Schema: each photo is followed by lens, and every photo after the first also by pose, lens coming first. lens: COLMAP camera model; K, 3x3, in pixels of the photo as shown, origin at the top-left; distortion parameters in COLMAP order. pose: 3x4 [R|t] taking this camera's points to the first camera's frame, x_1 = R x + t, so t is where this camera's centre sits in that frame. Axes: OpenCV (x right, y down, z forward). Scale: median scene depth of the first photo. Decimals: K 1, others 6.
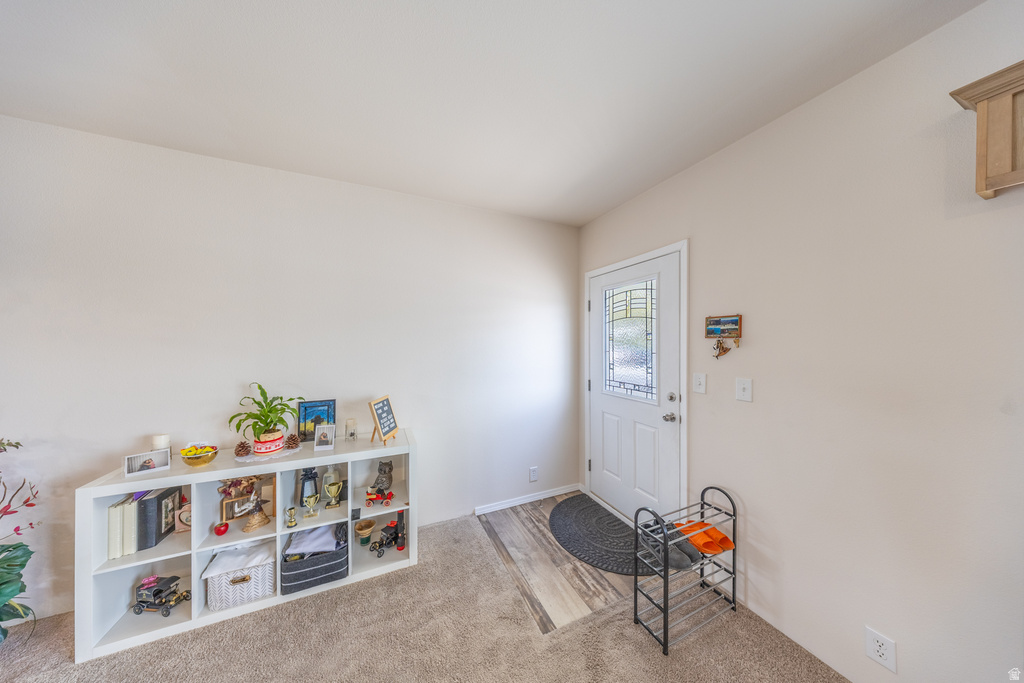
lens RADIAL K [[293.8, 0, 511.5], [0, 293.8, 343.4], [0, 0, 1]] dist [-0.009420, 0.001105]
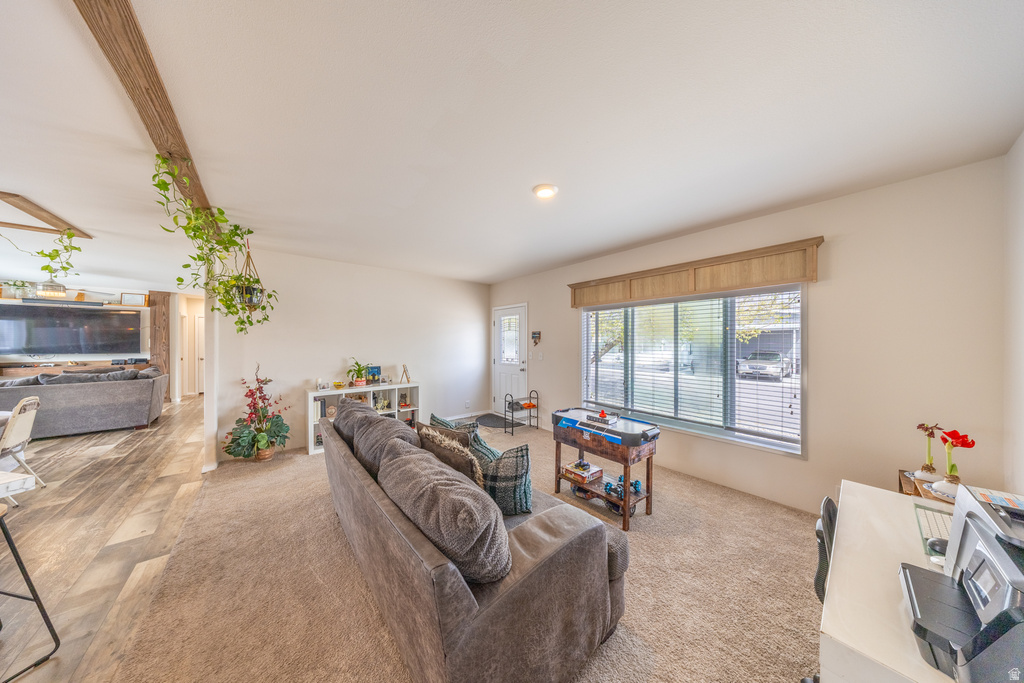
lens RADIAL K [[293.8, 0, 511.5], [0, 293.8, 343.4], [0, 0, 1]] dist [-0.009420, 0.001105]
pose [[0.963038, 0.001193, 0.269363, -0.267314], [-0.002554, 0.999986, 0.004701, 0.008188], [-0.269353, -0.005216, 0.963027, -1.554458]]
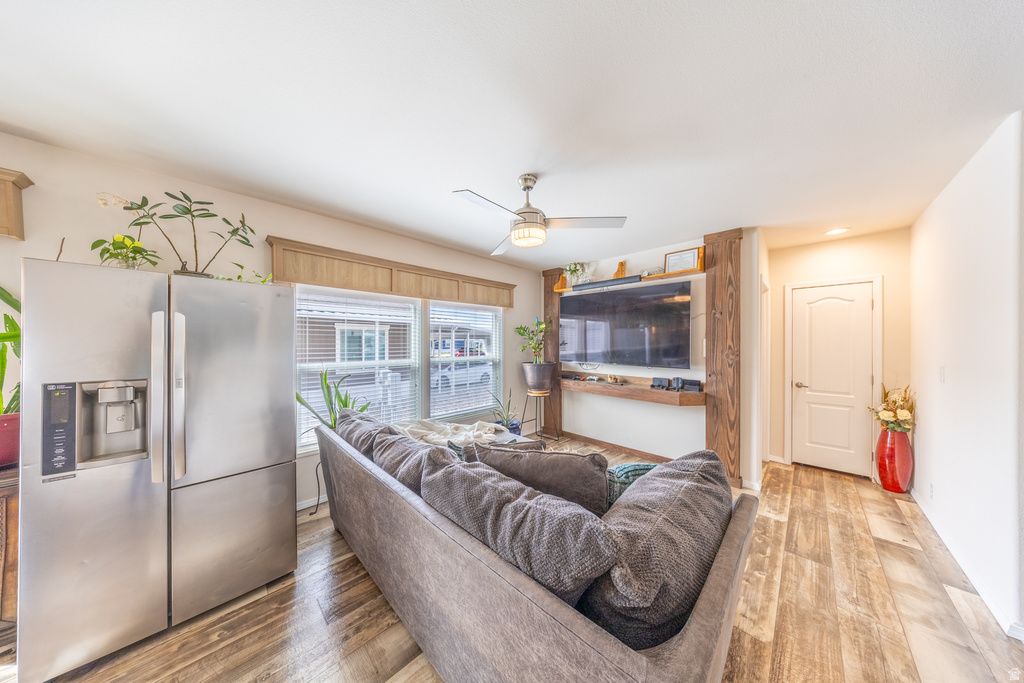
lens RADIAL K [[293.8, 0, 511.5], [0, 293.8, 343.4], [0, 0, 1]] dist [-0.009420, 0.001105]
pose [[0.334888, 0.004354, -0.942248, -2.334691], [-0.002788, 0.999990, 0.003630, 0.001909], [0.942254, 0.001411, 0.334897, 1.409322]]
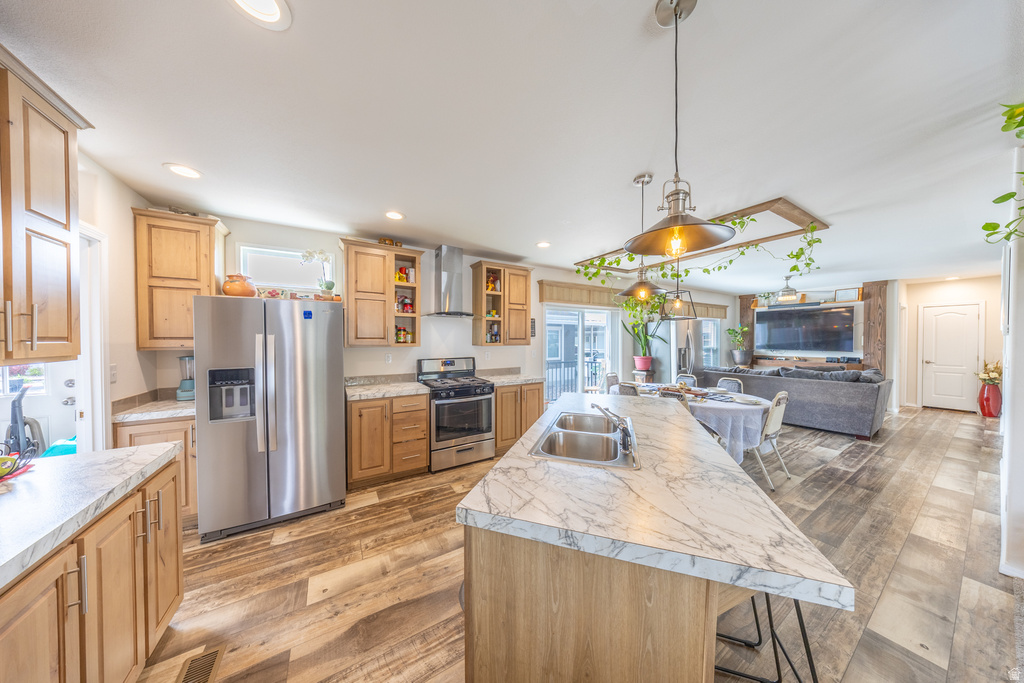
lens RADIAL K [[303.4, 0, 522.4], [0, 303.4, 343.4], [0, 0, 1]] dist [-0.000999, 0.002234]
pose [[0.139687, 0.014099, -0.990095, -0.770404], [0.001377, 0.999895, 0.014432, 0.007169], [0.990195, -0.003380, 0.139652, -1.132683]]
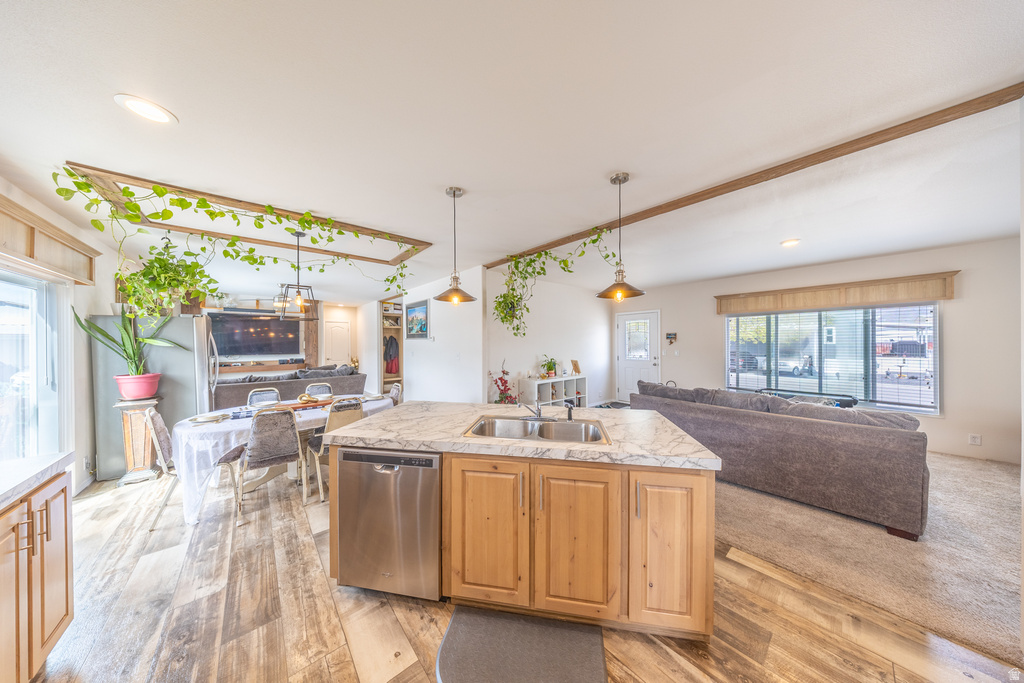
lens RADIAL K [[293.8, 0, 511.5], [0, 293.8, 343.4], [0, 0, 1]] dist [-0.009420, 0.001105]
pose [[0.958389, -0.005715, 0.285409, -1.952315], [0.005150, 0.999983, 0.002731, 0.010689], [-0.285420, -0.001148, 0.958402, -1.688726]]
